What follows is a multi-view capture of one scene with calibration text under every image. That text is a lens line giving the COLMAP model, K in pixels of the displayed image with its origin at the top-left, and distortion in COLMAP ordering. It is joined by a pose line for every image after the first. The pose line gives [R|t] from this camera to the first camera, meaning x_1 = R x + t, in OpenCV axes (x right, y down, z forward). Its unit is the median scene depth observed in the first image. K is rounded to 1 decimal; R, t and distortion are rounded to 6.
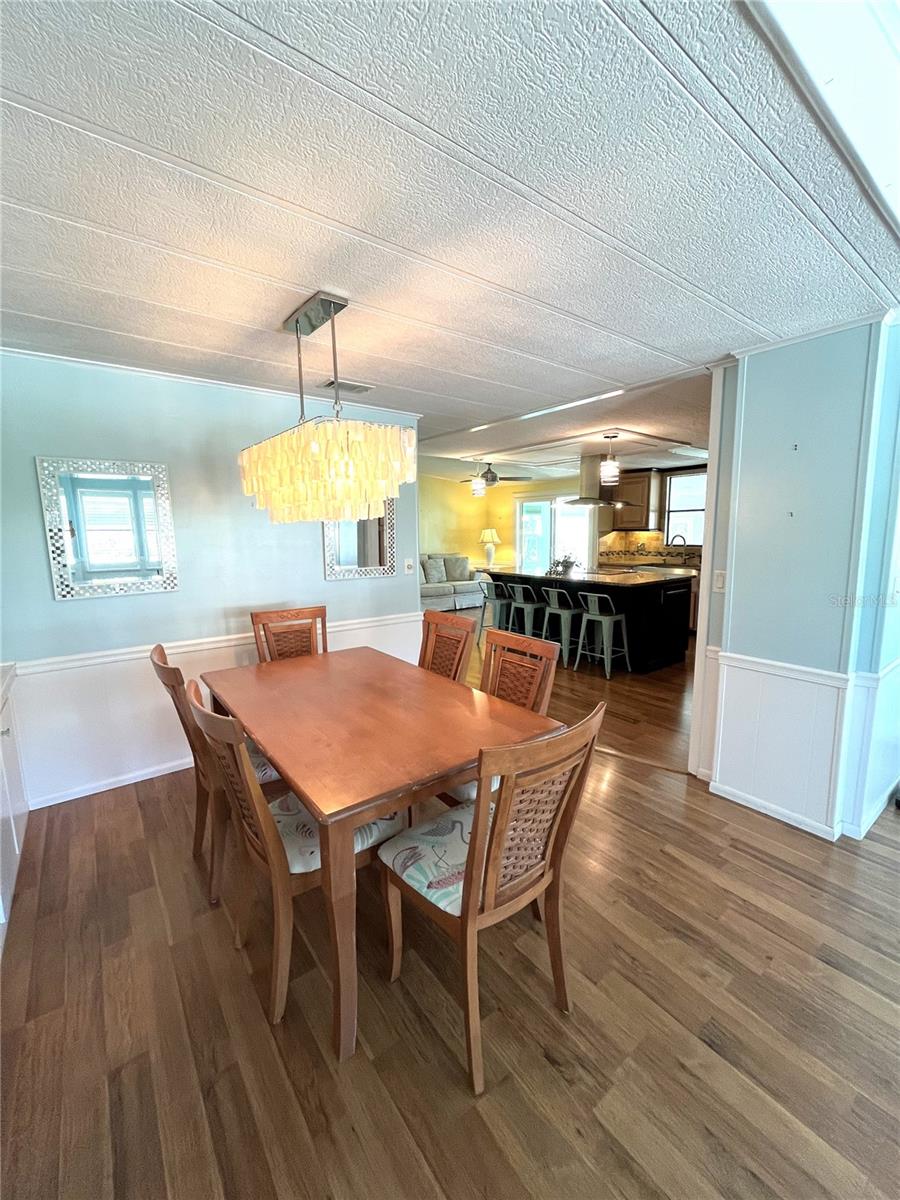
lens RADIAL K [[487.1, 0, 450.0], [0, 487.1, 600.0], [0, 0, 1]] dist [-0.001582, -0.000278]
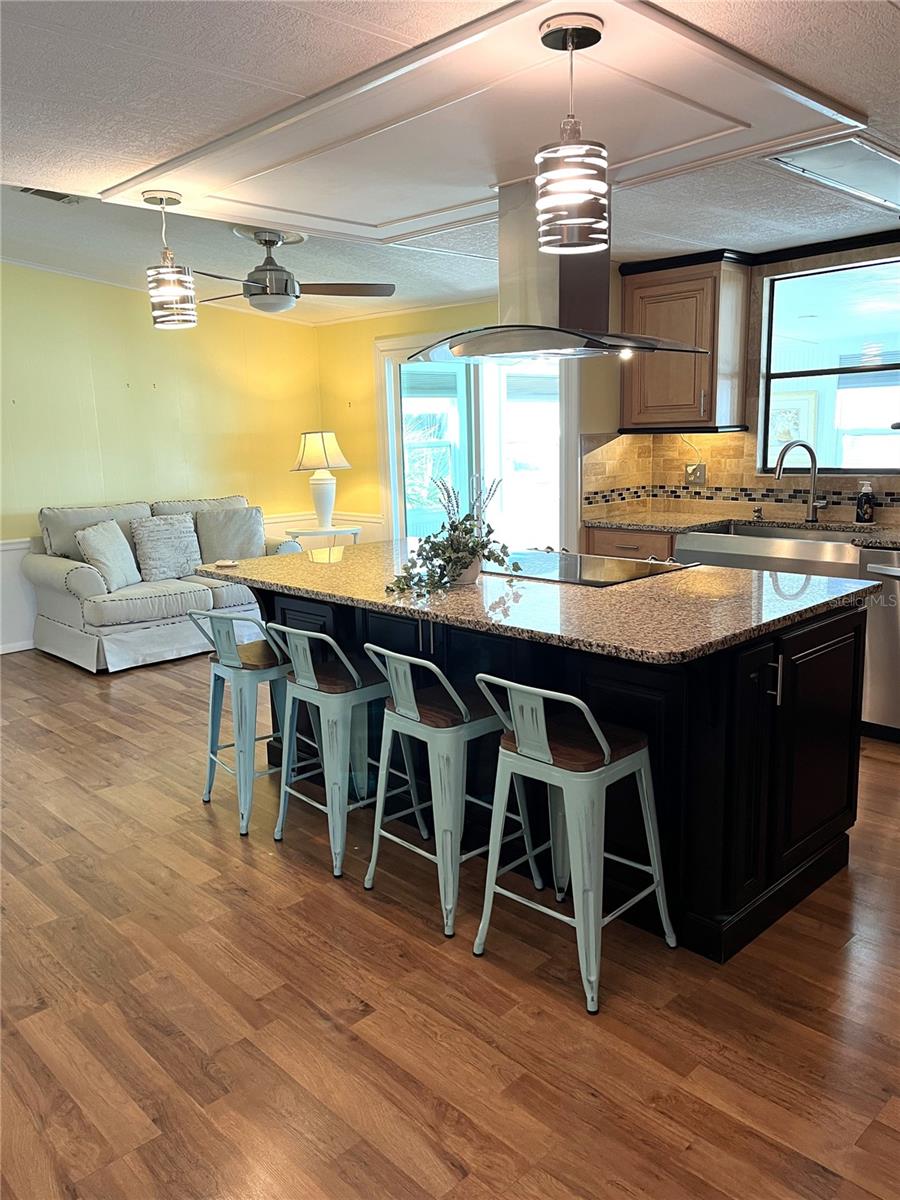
lens RADIAL K [[902.6, 0, 450.0], [0, 902.6, 600.0], [0, 0, 1]] dist [0.052183, 0.001570]
pose [[0.993132, -0.038112, 0.110620, 0.135634], [0.033327, 0.998440, 0.044789, -0.054978], [-0.112154, -0.040795, 0.992853, 0.354170]]
